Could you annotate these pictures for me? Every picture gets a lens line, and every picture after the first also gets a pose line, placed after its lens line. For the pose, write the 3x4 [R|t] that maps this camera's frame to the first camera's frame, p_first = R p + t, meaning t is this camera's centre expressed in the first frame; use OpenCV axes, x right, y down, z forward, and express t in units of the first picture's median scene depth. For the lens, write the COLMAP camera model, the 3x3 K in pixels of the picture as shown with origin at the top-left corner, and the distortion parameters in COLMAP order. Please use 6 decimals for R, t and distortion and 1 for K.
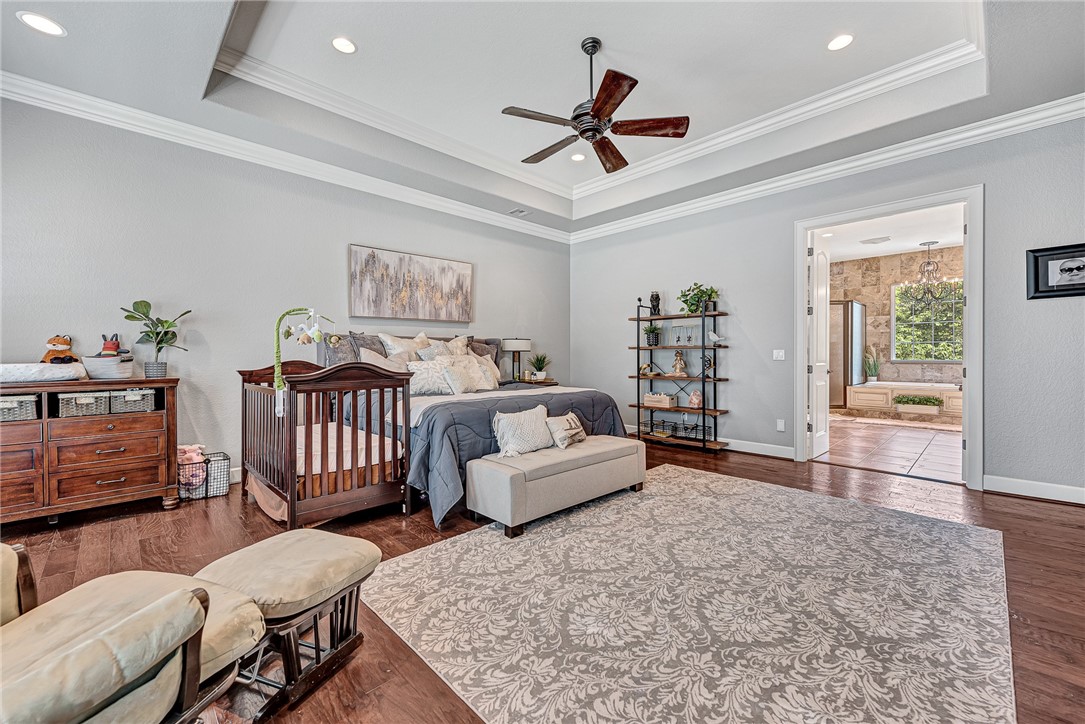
lens RADIAL K [[438.8, 0, 541.5], [0, 438.8, 359.9], [0, 0, 1]] dist [0.014388, -0.003864]
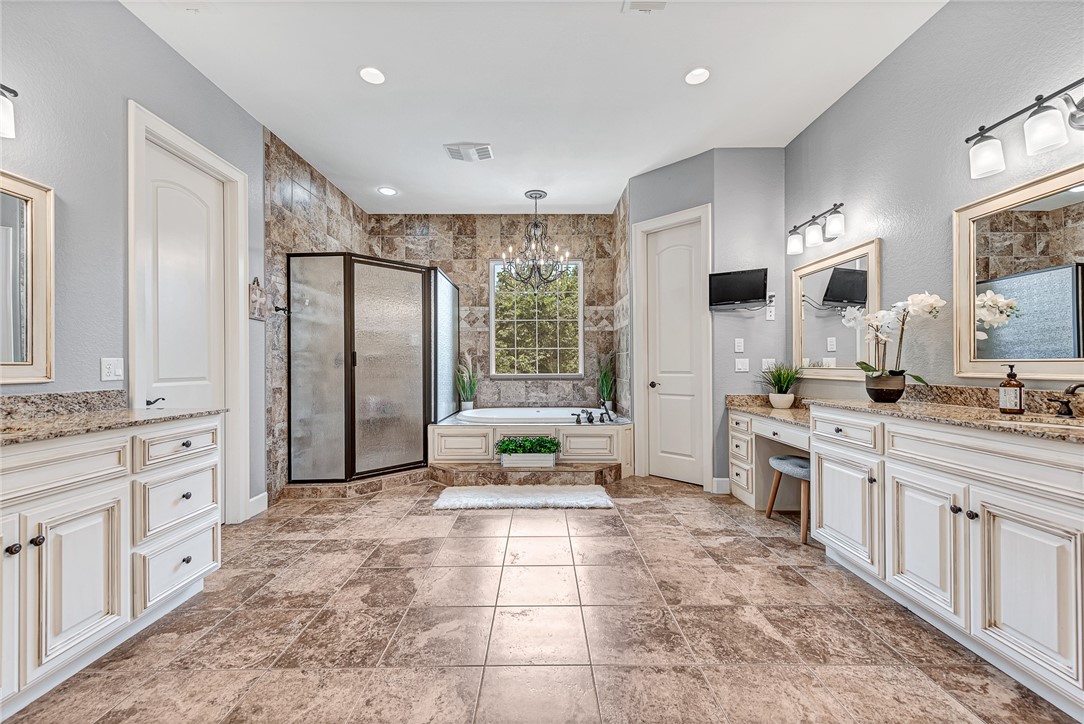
lens RADIAL K [[438.4, 0, 542.2], [0, 438.4, 365.1], [0, 0, 1]] dist [0.014388, -0.003864]
pose [[0.695854, 0.002295, 0.718180, 0.370021], [0.006892, 0.999928, -0.009873, -0.006800], [-0.718150, 0.011820, 0.695788, 0.482905]]
